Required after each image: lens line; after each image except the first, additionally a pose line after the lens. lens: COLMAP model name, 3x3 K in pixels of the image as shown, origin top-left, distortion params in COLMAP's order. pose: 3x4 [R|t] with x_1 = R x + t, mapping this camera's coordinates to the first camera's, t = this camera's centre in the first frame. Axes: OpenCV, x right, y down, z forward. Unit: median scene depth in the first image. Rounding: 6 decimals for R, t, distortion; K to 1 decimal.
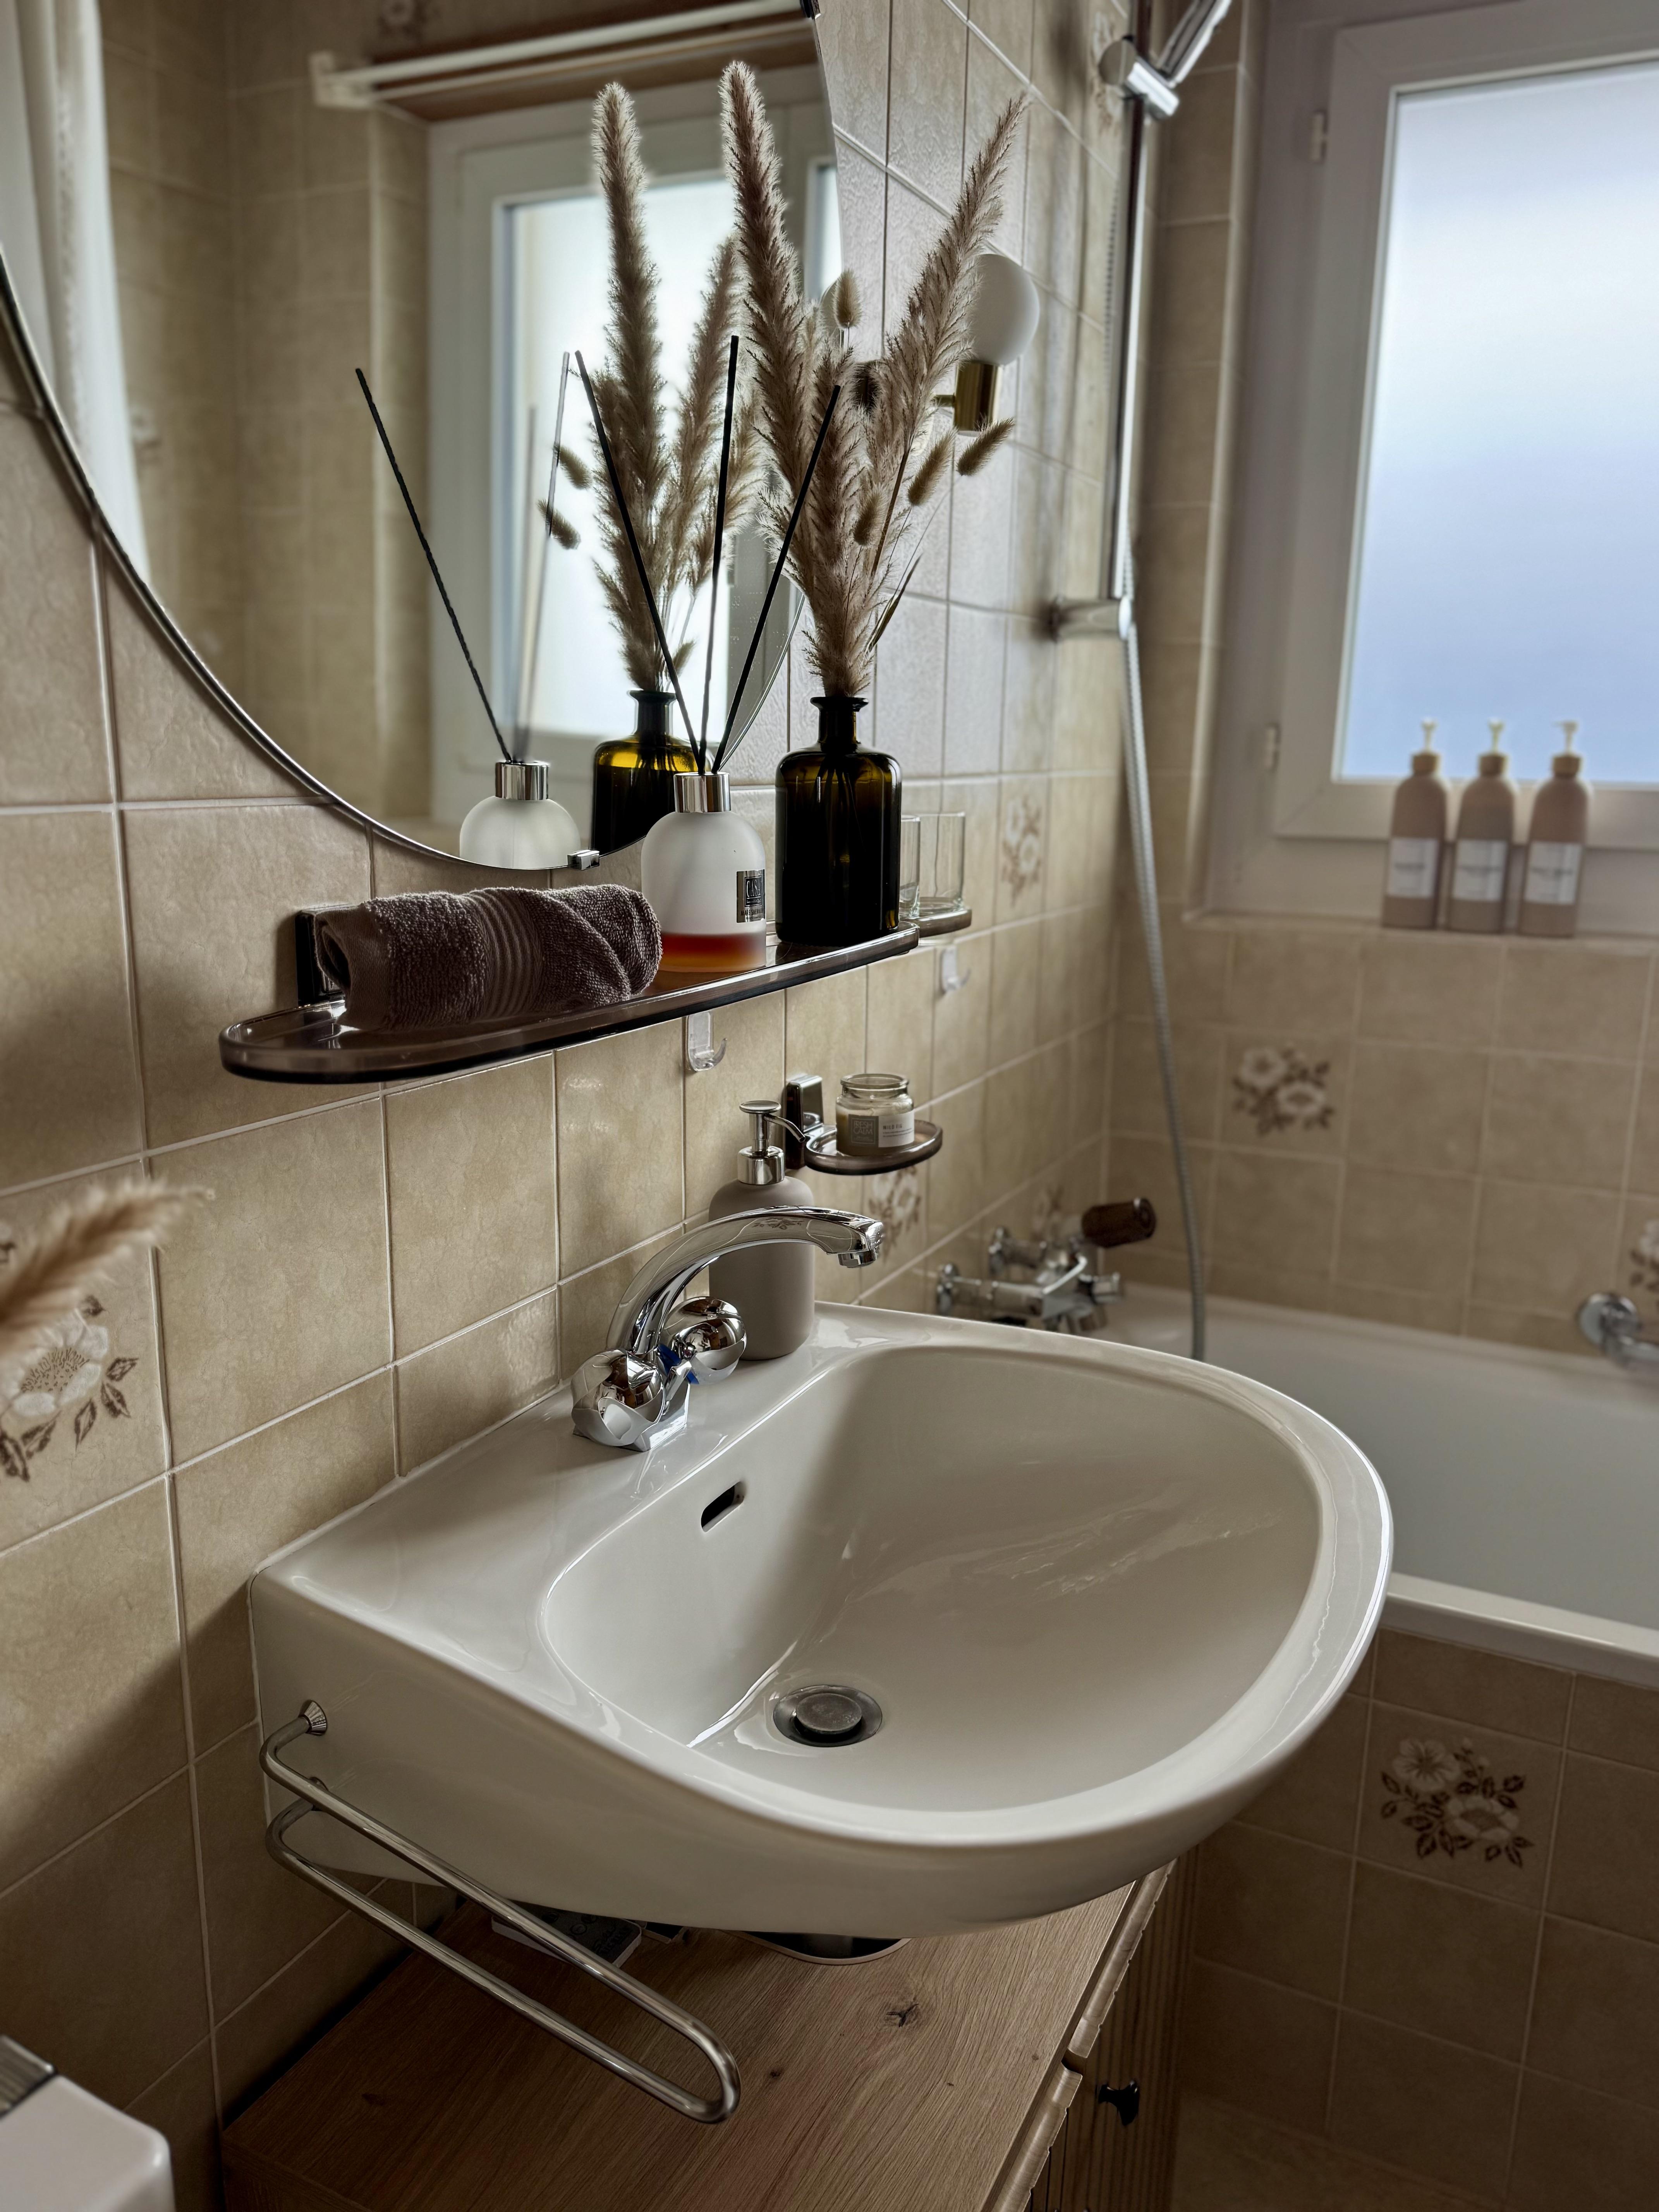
lens RADIAL K [[1630.3, 0, 829.5], [0, 1630.3, 1106.0], [0, 0, 1]] dist [-0.002662, -0.001772]
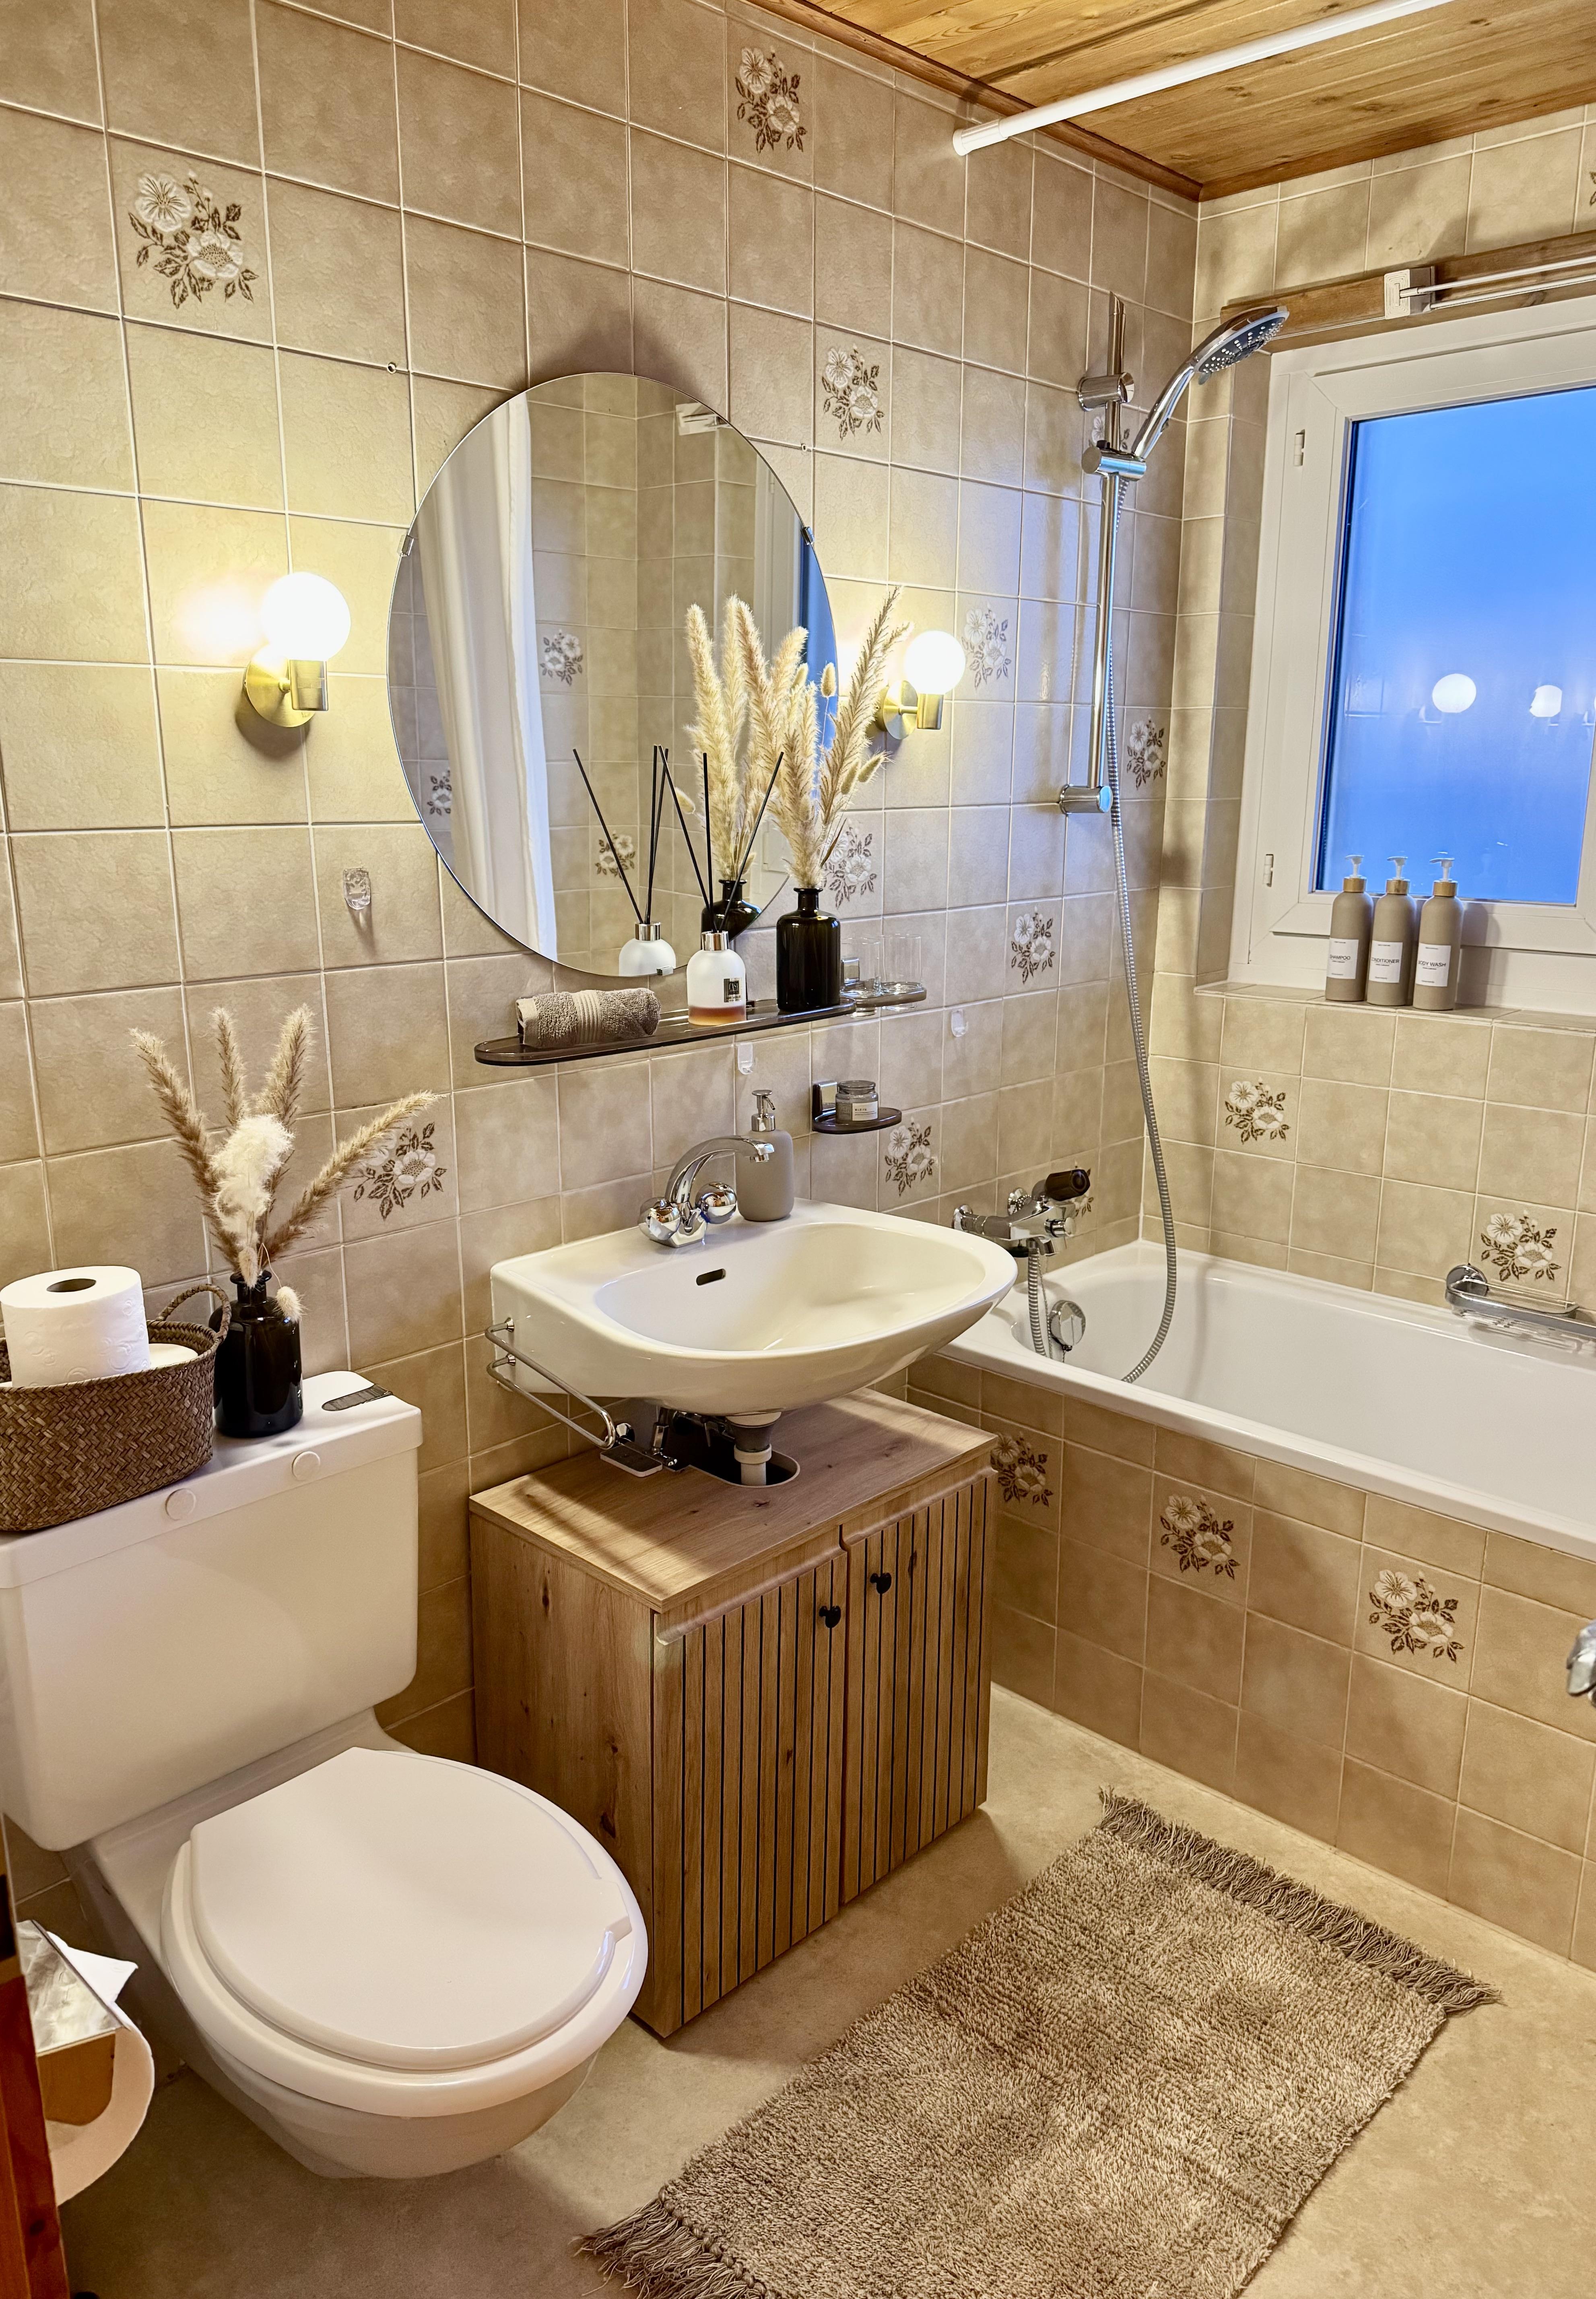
lens RADIAL K [[1617.0, 0, 798.0], [0, 1617.0, 1149.5], [0, 0, 1]] dist [0.000059, 0.000119]
pose [[0.950485, 0.053710, -0.306095, 0.382685], [-0.050240, 0.998552, 0.019208, 0.019351], [0.306683, -0.002878, 0.951807, -0.548085]]
